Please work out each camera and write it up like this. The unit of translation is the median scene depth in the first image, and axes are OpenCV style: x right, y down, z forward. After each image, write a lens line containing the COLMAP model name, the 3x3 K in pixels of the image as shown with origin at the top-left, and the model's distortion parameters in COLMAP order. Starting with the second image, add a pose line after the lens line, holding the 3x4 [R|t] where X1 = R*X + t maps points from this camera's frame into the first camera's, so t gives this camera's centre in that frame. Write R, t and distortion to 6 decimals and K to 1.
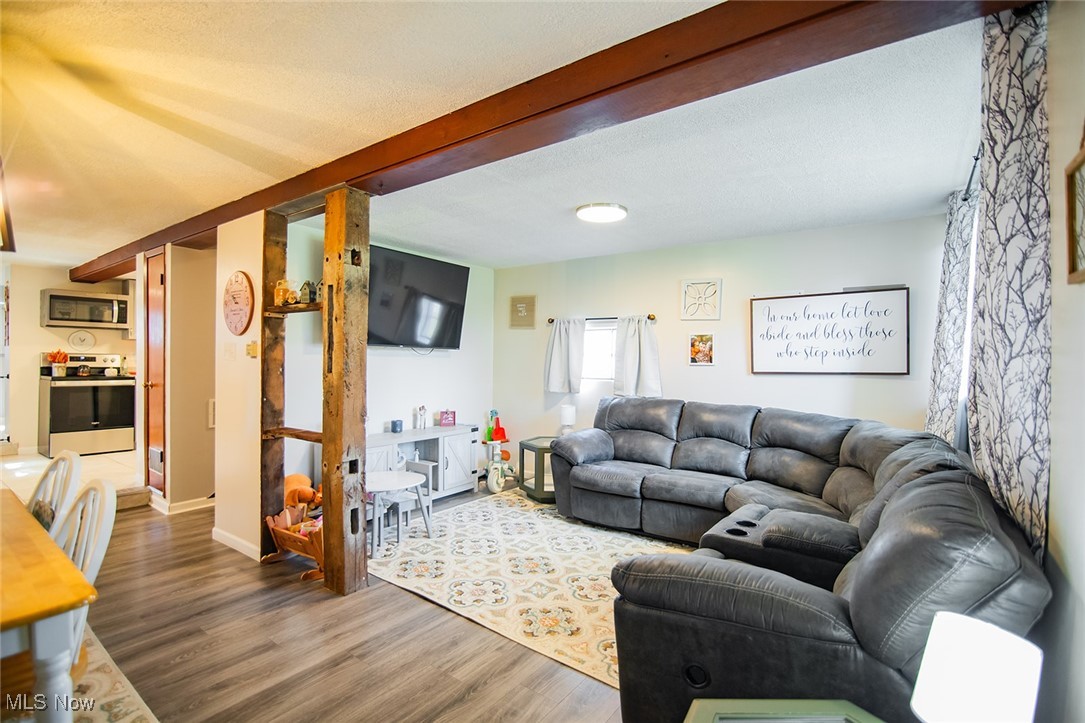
lens RADIAL K [[504.9, 0, 546.4], [0, 504.9, 363.1], [0, 0, 1]] dist [-0.021242, -0.000142]
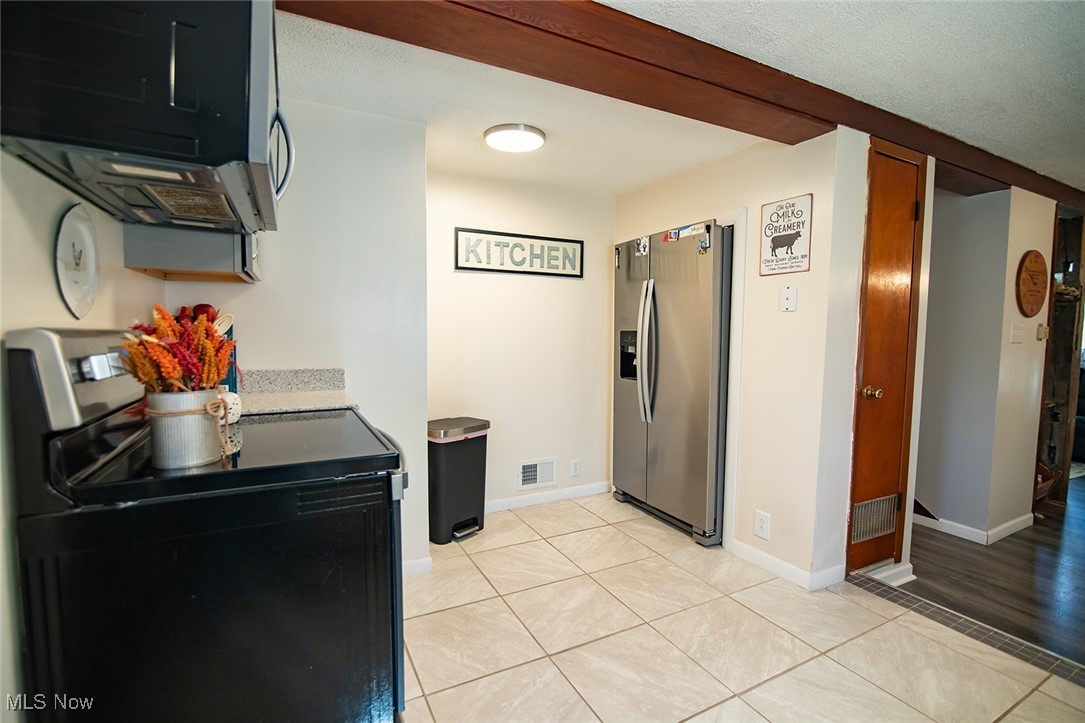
lens RADIAL K [[502.0, 0, 560.2], [0, 502.0, 361.9], [0, 0, 1]] dist [-0.015431, 0.000654]
pose [[0.437317, -0.068551, 0.896691, -1.652496], [-0.002792, 0.996982, 0.077579, -0.035876], [-0.899303, -0.036430, 0.435805, 1.227250]]
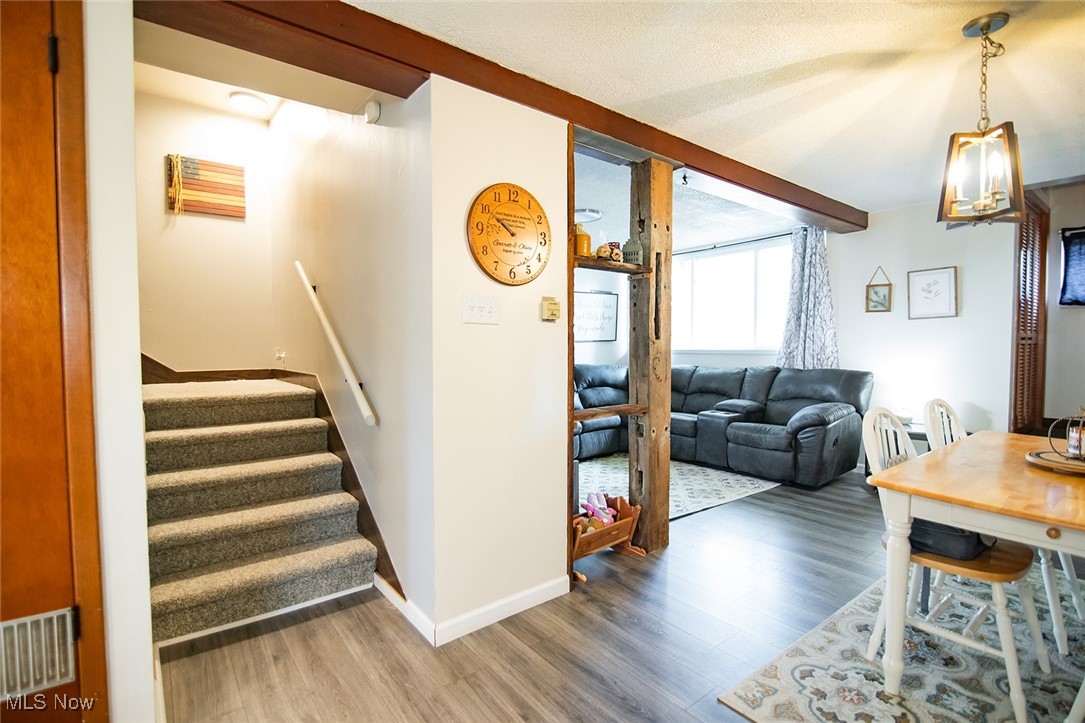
lens RADIAL K [[504.9, 0, 546.4], [0, 504.9, 363.1], [0, 0, 1]] dist [-0.021242, -0.000142]
pose [[0.274760, -0.049119, 0.960258, -1.079026], [0.010736, 0.998789, 0.048018, 0.011775], [-0.961453, -0.002884, 0.274954, 0.683781]]
